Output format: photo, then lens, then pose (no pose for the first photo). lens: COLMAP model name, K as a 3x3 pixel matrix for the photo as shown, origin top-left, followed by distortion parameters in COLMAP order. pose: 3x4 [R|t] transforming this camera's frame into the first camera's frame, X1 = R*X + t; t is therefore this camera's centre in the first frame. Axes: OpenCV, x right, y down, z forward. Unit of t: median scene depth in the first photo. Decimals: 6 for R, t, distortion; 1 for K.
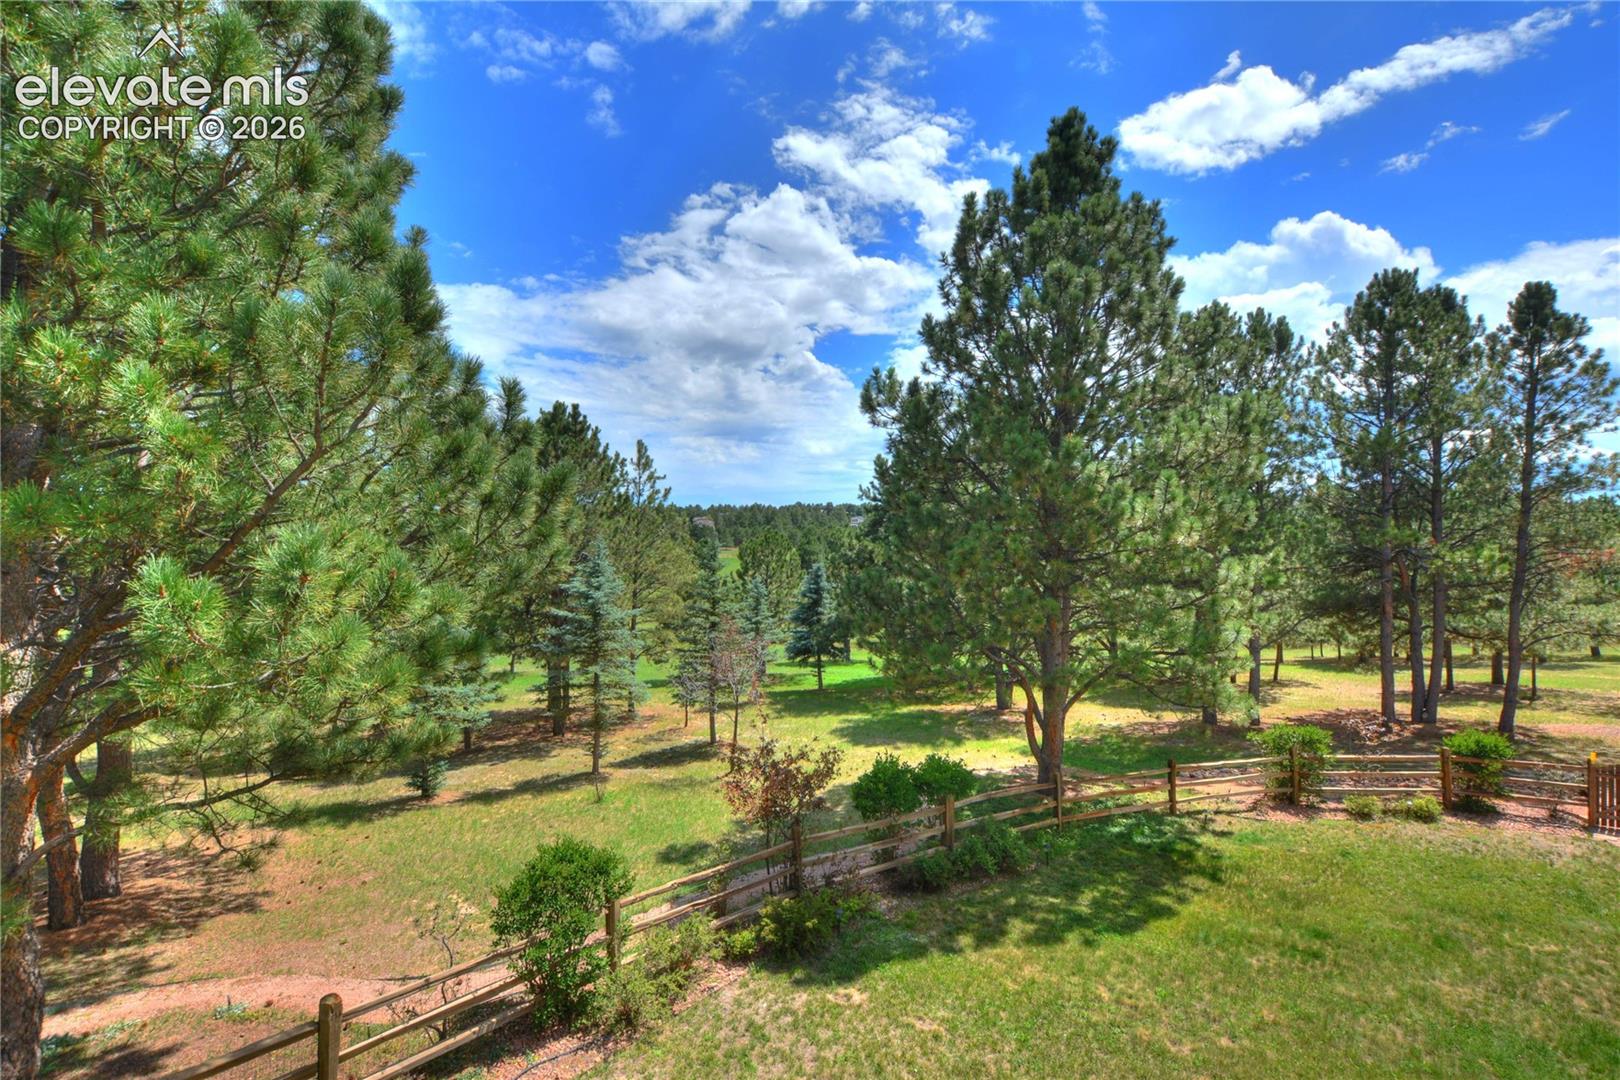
lens RADIAL K [[717.6, 0, 808.2], [0, 717.6, 542.3], [0, 0, 1]] dist [-0.029974, 0.002958]
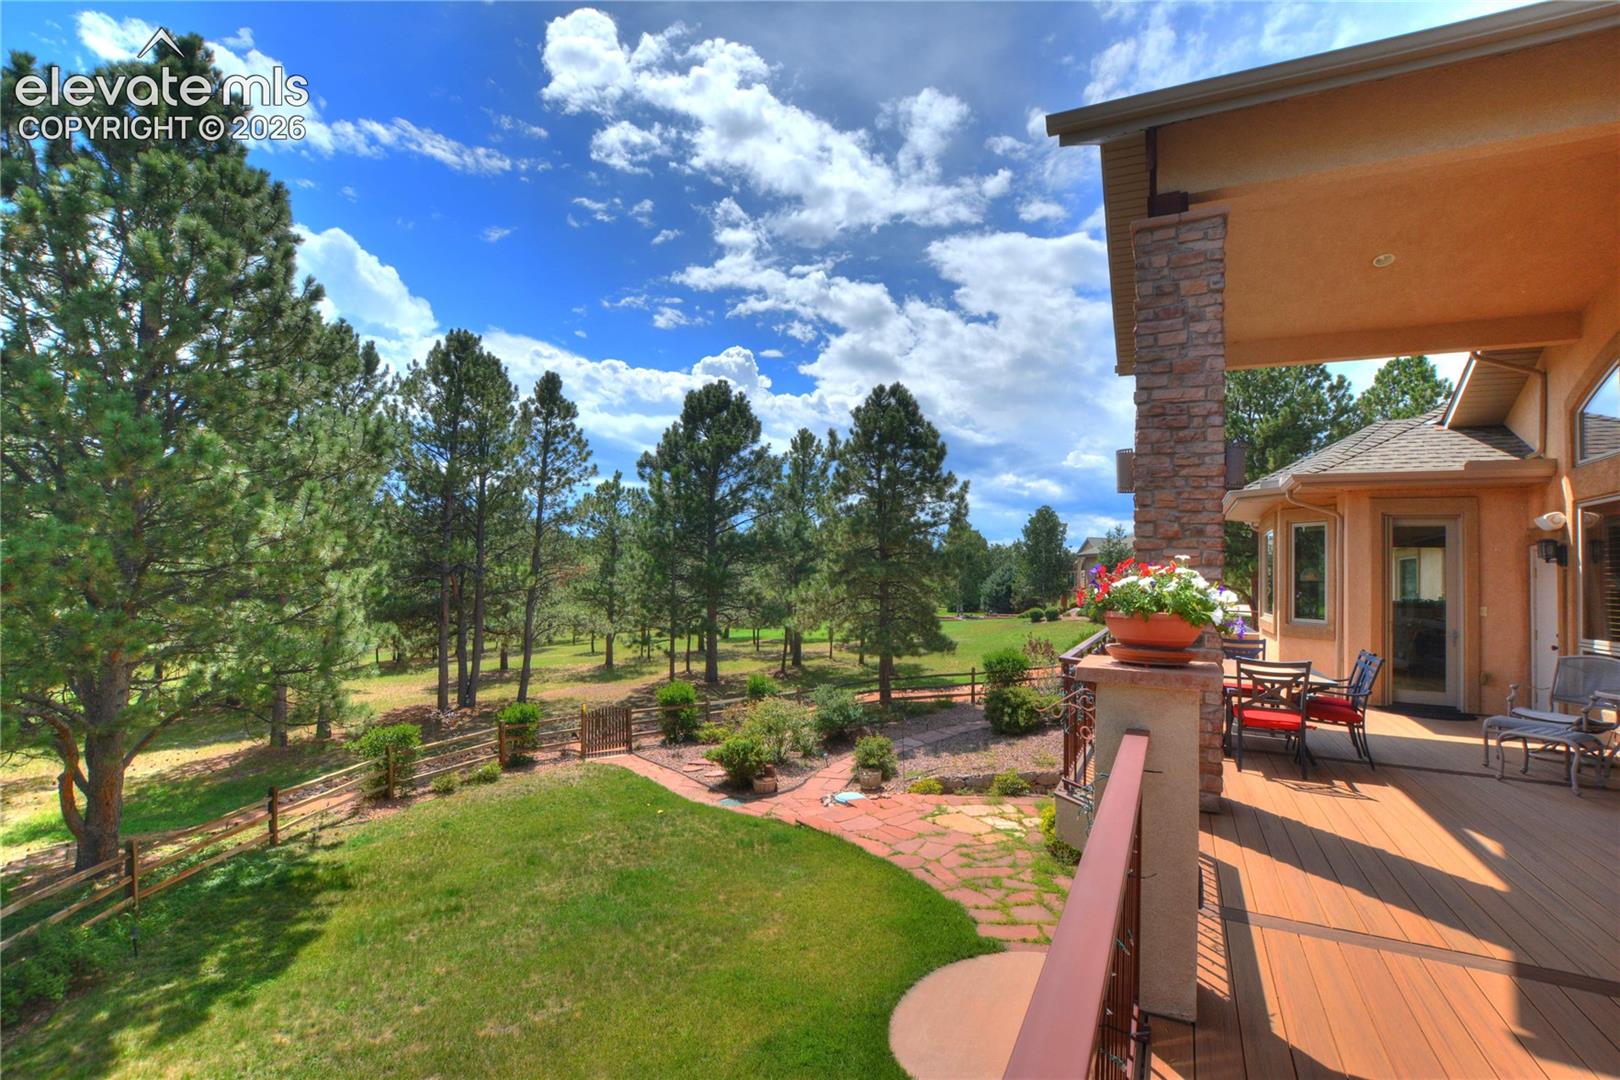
lens RADIAL K [[717.6, 0, 818.7], [0, 717.6, 538.2], [0, 0, 1]] dist [-0.029974, 0.002958]
pose [[0.341825, 0.045200, 0.938676, -0.121335], [-0.025308, 0.998923, -0.038886, -0.002922], [-0.939423, -0.010464, 0.342601, 0.012158]]
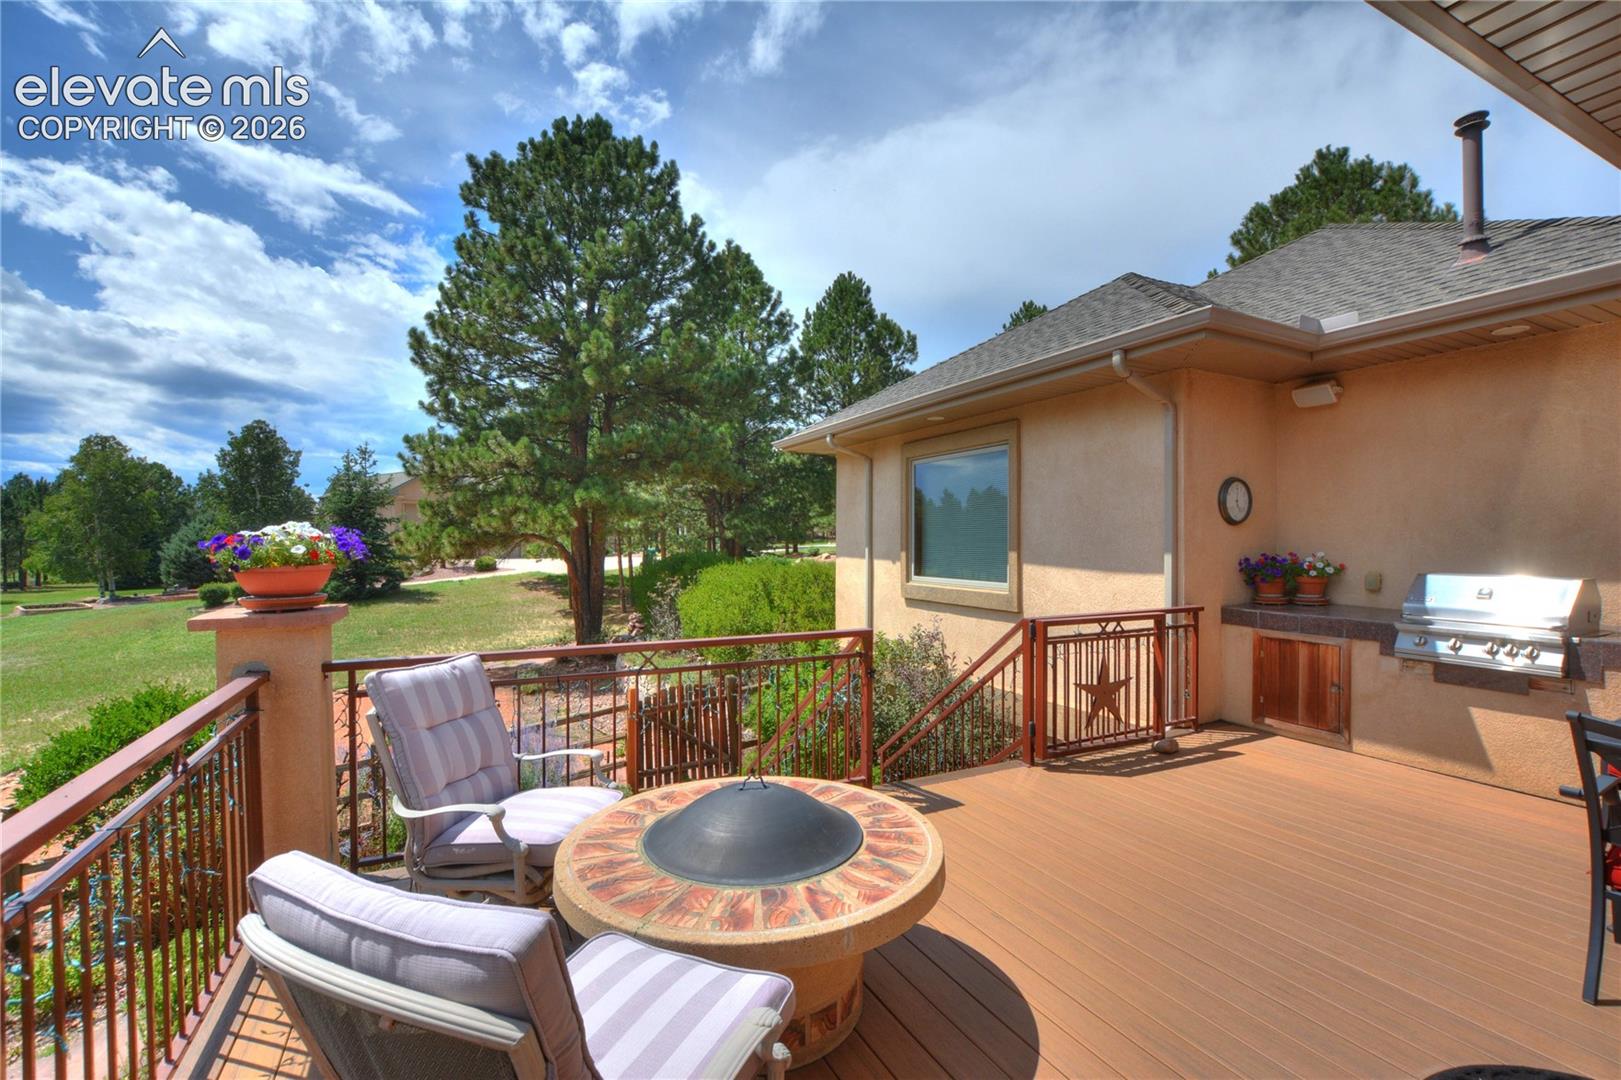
lens RADIAL K [[718.1, 0, 819.5], [0, 718.1, 542.0], [0, 0, 1]] dist [-0.029974, 0.002958]
pose [[-0.542923, -0.019021, 0.839567, 0.868183], [-0.008303, 0.999816, 0.017282, 0.009740], [-0.839742, 0.002412, -0.542981, -0.137350]]
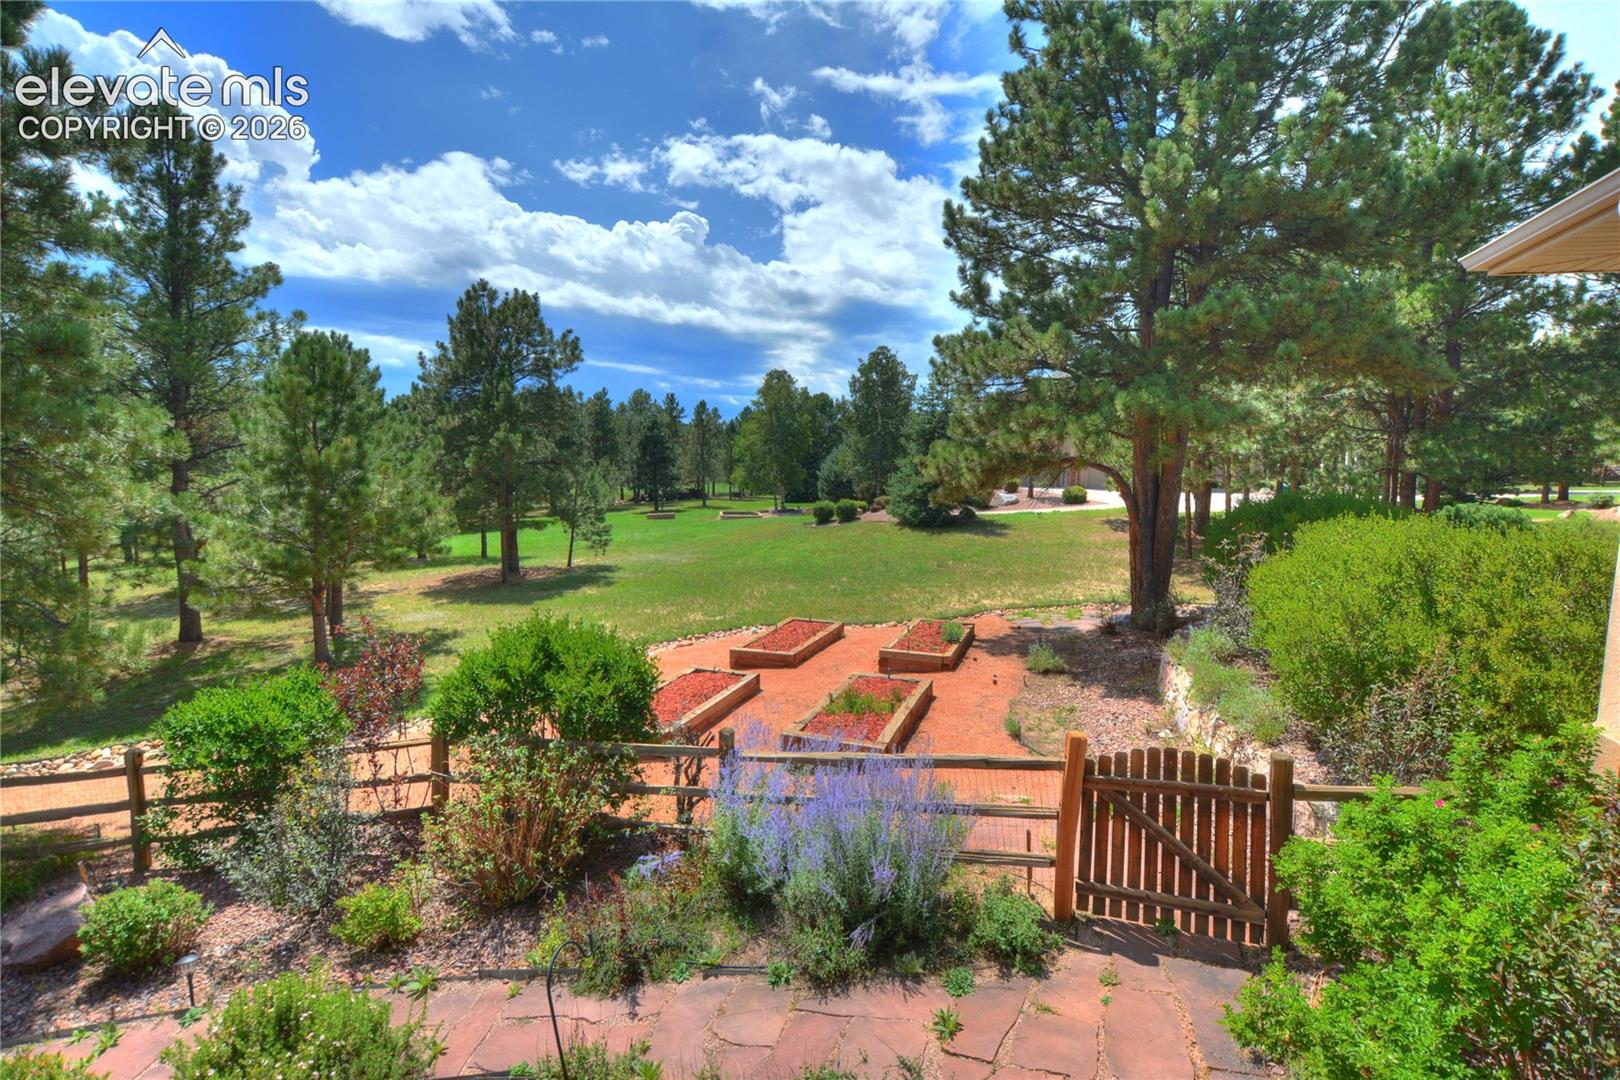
lens RADIAL K [[817.9, 0, 816.7], [0, 817.9, 544.5], [0, 0, 1]] dist [-0.013213, -0.002945]
pose [[0.210070, -0.110799, 0.971388, 1.025825], [-0.020275, 0.992850, 0.117632, 0.013534], [-0.977476, -0.044405, 0.206322, -0.253096]]
